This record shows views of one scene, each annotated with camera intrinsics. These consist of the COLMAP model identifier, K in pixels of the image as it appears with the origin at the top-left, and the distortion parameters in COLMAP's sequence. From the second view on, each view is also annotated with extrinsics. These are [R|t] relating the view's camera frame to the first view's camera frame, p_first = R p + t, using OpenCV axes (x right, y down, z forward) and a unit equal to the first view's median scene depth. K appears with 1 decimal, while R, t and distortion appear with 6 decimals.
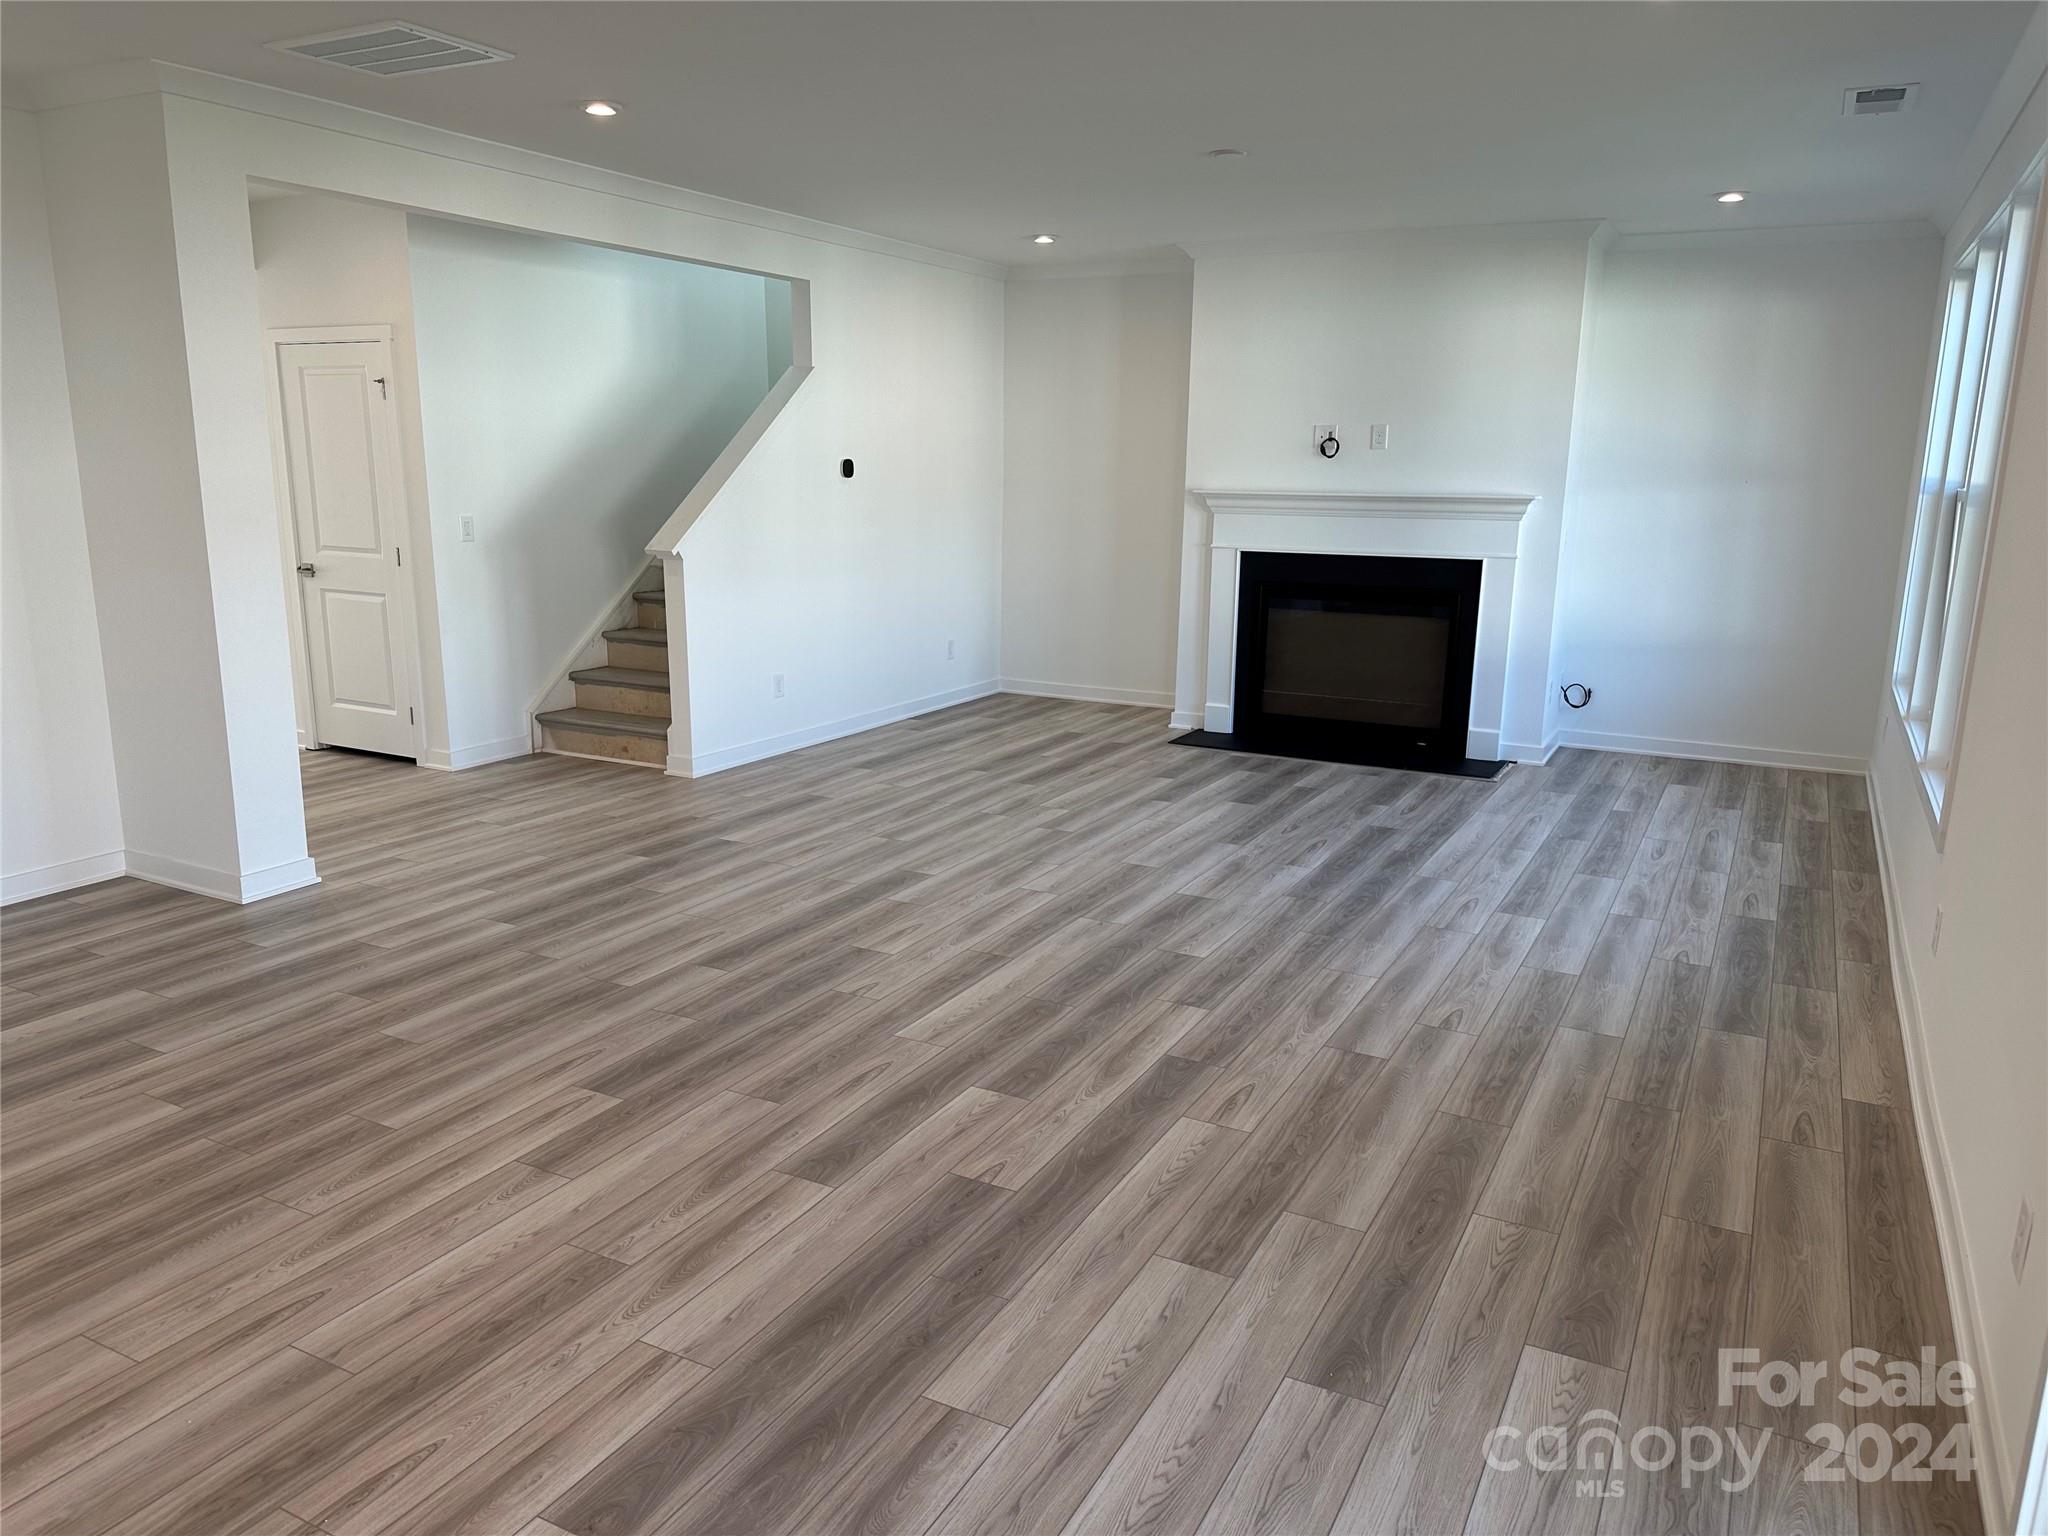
lens RADIAL K [[1429.6, 0, 1024.6], [0, 1429.6, 782.2], [0, 0, 1]] dist [0.052755, -0.067046]
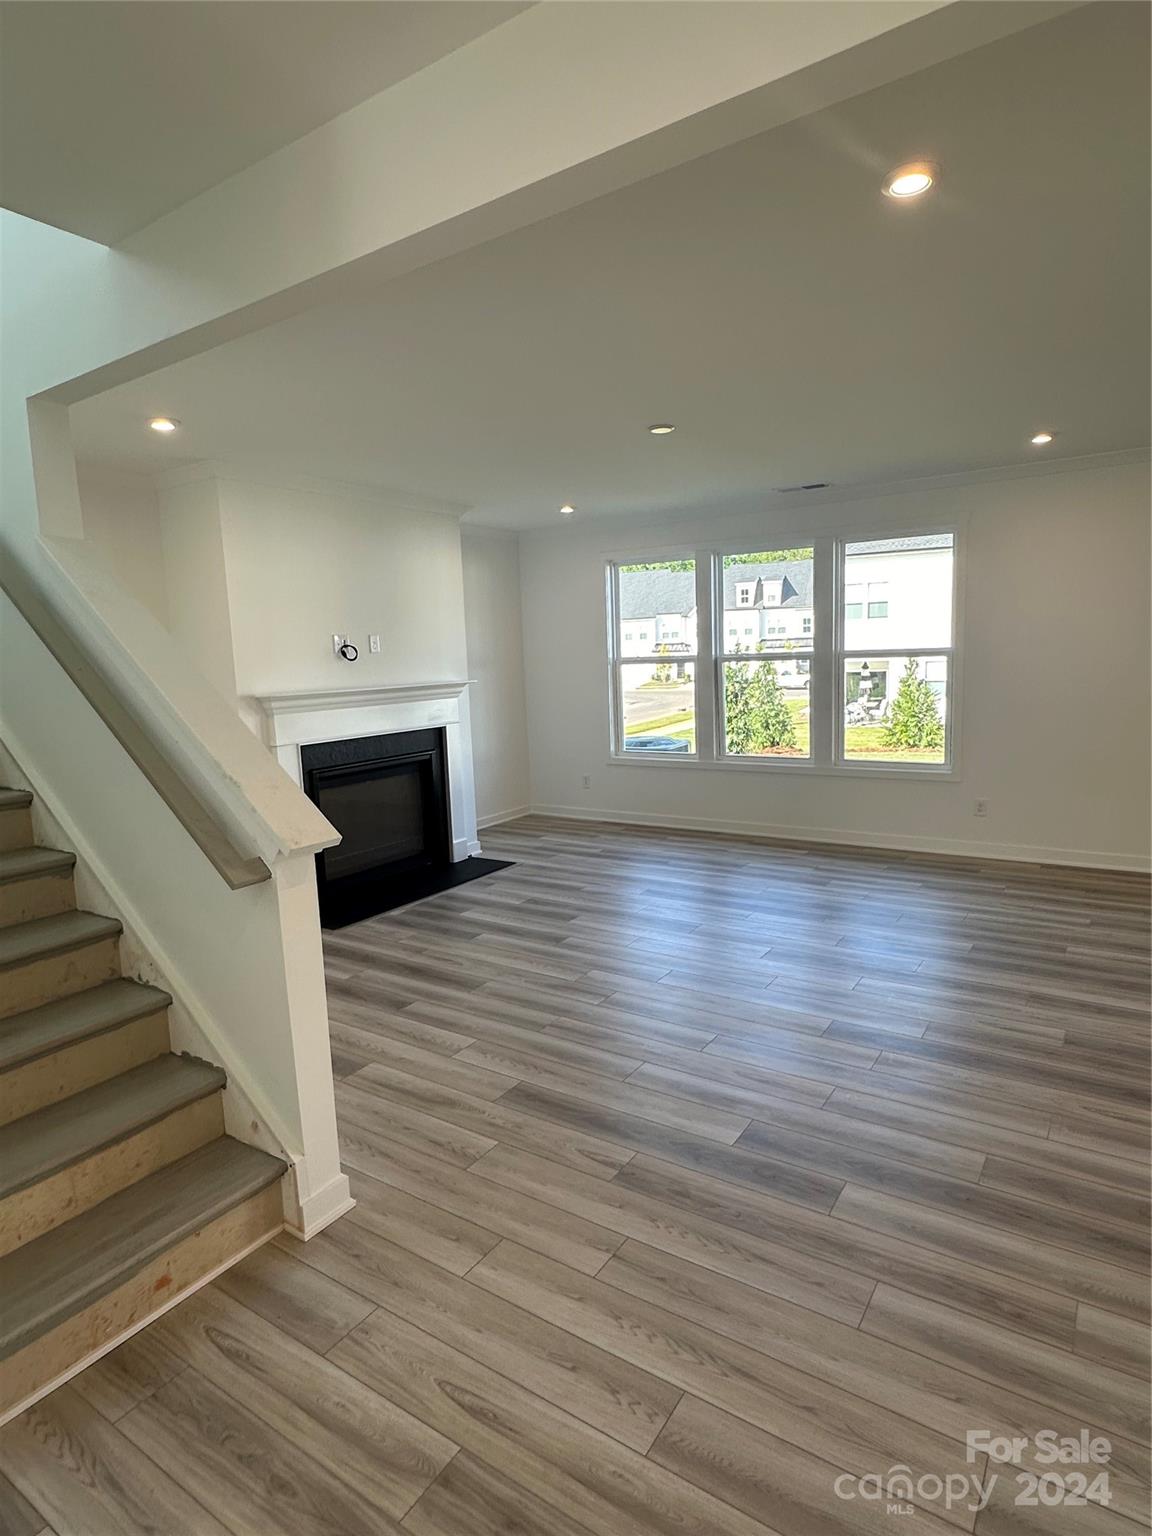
lens RADIAL K [[847.0, 0, 576.0], [0, 847.0, 768.0], [0, 0, 1]] dist [0.001613, -0.000450]
pose [[0.090791, -0.151485, 0.984281, -0.619850], [0.253430, 0.959338, 0.124270, -0.225650], [-0.963084, 0.238164, 0.125490, 0.941063]]
